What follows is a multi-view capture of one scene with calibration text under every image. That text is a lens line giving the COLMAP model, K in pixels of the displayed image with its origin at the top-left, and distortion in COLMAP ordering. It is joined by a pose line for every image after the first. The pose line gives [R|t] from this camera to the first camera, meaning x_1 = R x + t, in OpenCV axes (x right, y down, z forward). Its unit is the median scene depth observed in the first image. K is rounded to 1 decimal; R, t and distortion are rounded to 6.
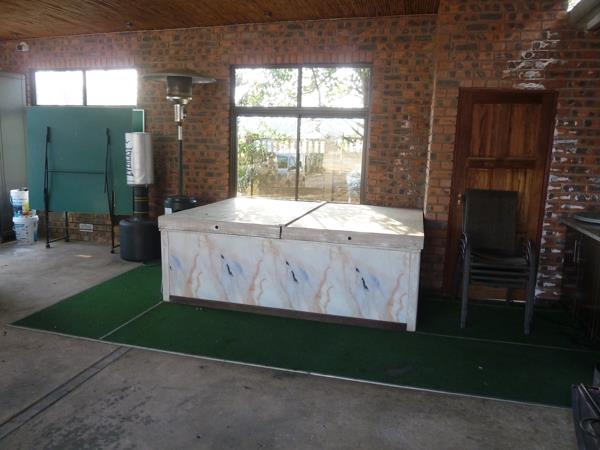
lens RADIAL K [[448.2, 0, 300.0], [0, 448.2, 225.0], [0, 0, 1]] dist [-0.033446, 0.004181]
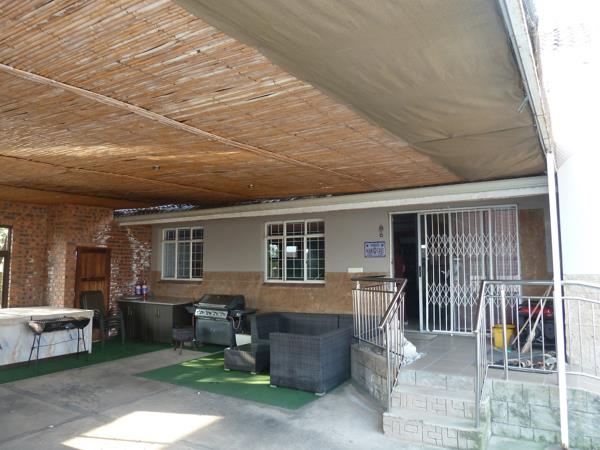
lens RADIAL K [[448.2, 0, 300.0], [0, 448.2, 225.0], [0, 0, 1]] dist [-0.033446, 0.004181]
pose [[0.281216, 0.057322, 0.957931, -1.481947], [0.169370, 0.979580, -0.108339, 0.017730], [-0.944580, 0.192711, 0.265765, -0.672015]]
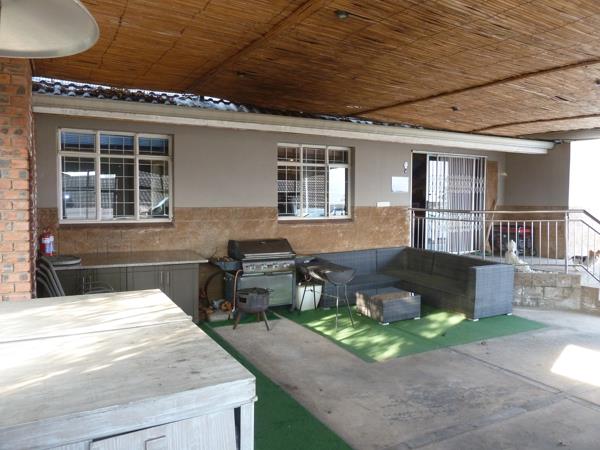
lens RADIAL K [[463.4, 0, 300.0], [0, 463.4, 225.0], [0, 0, 1]] dist [0.034177, 0.000878]
pose [[-0.690794, -0.076584, 0.718984, -0.741047], [0.093743, 0.976496, 0.194081, -0.300836], [-0.716949, 0.201469, -0.667379, 1.300252]]
